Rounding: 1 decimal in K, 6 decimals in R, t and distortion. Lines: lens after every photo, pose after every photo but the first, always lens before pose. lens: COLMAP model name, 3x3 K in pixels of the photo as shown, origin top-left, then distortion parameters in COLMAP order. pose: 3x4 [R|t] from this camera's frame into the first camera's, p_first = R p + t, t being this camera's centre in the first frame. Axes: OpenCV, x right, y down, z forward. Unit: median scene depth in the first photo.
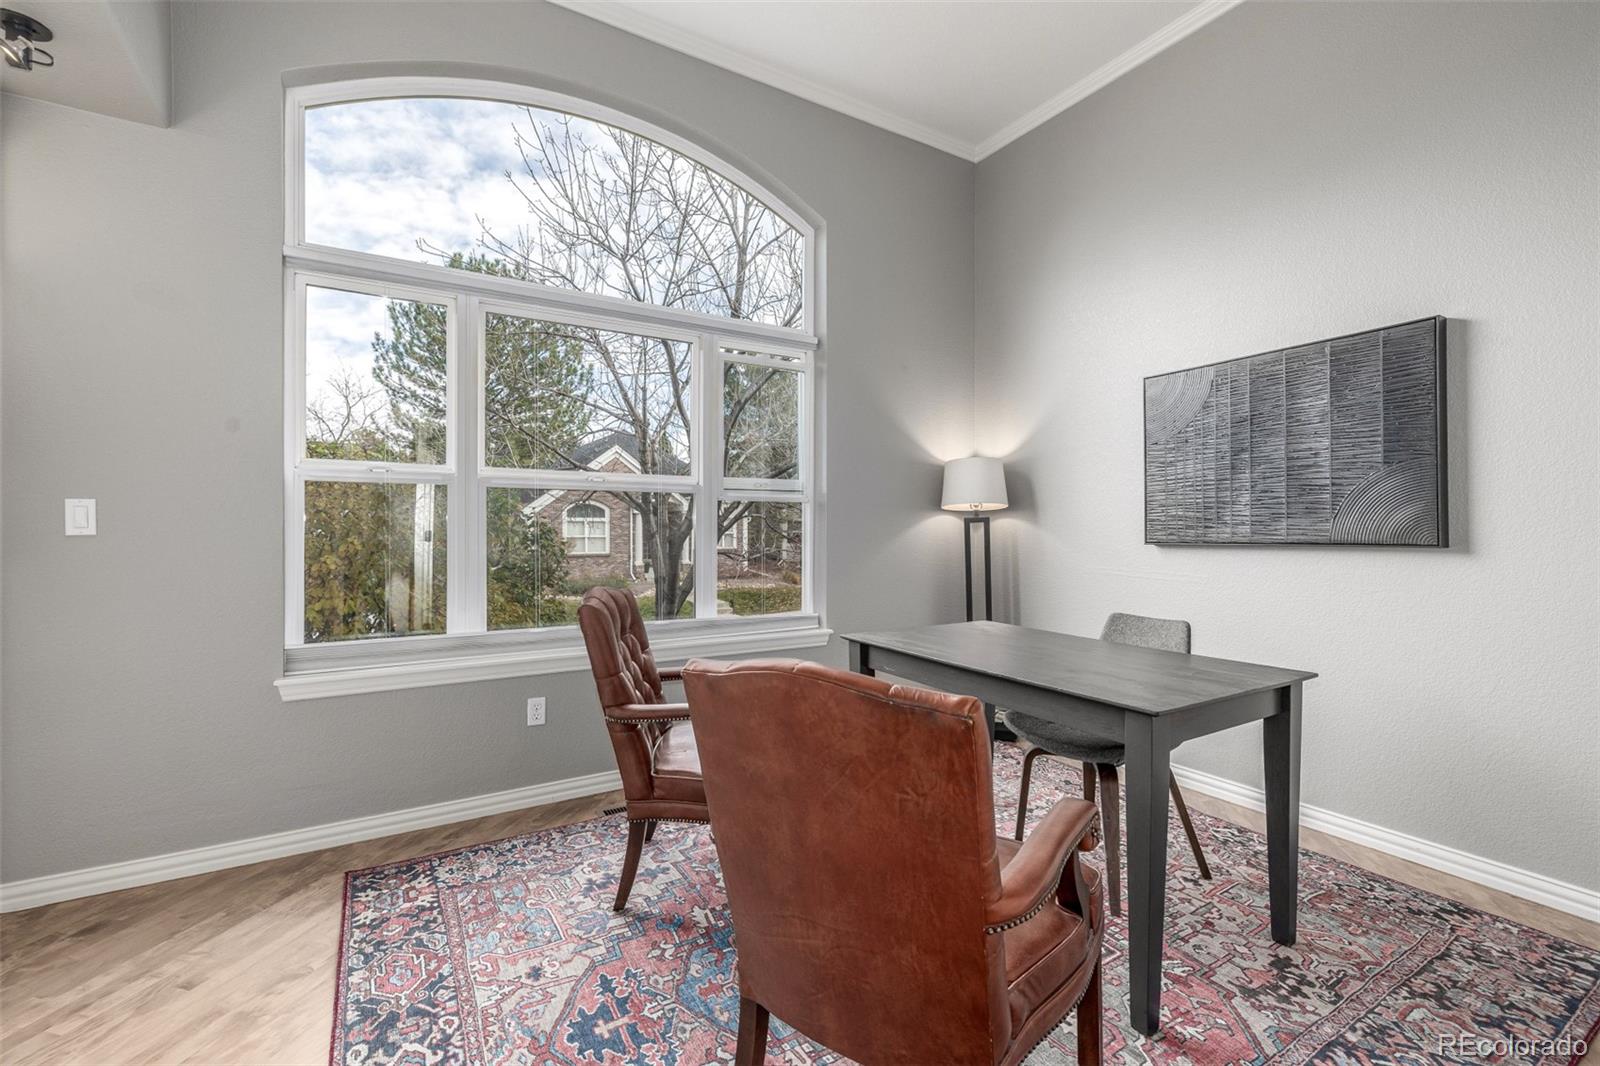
lens RADIAL K [[676.9, 0, 799.5], [0, 676.9, 525.5], [0, 0, 1]] dist [0.000242, 0.001106]
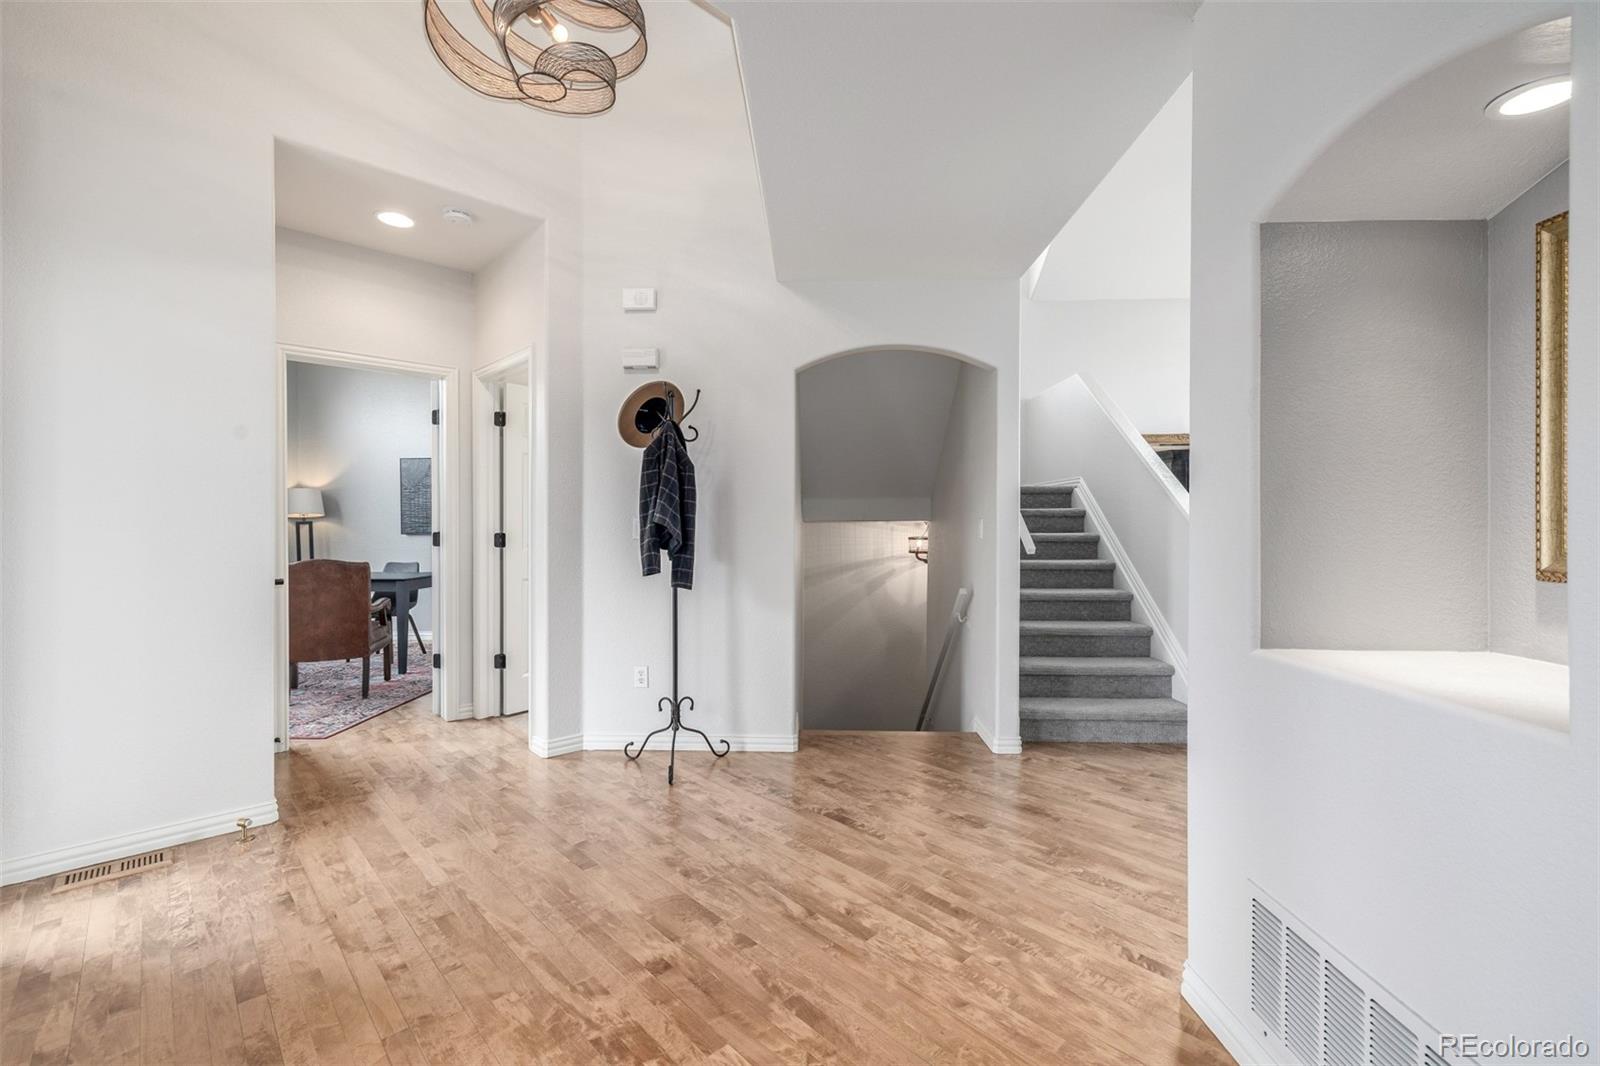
lens RADIAL K [[676.9, 0, 800.8], [0, 676.9, 521.7], [0, 0, 1]] dist [0.000242, 0.001106]
pose [[0.540033, -0.005897, 0.841623, -0.553107], [-0.002245, 0.999962, 0.008447, -0.029179], [-0.841641, -0.006452, 0.539999, -1.107943]]
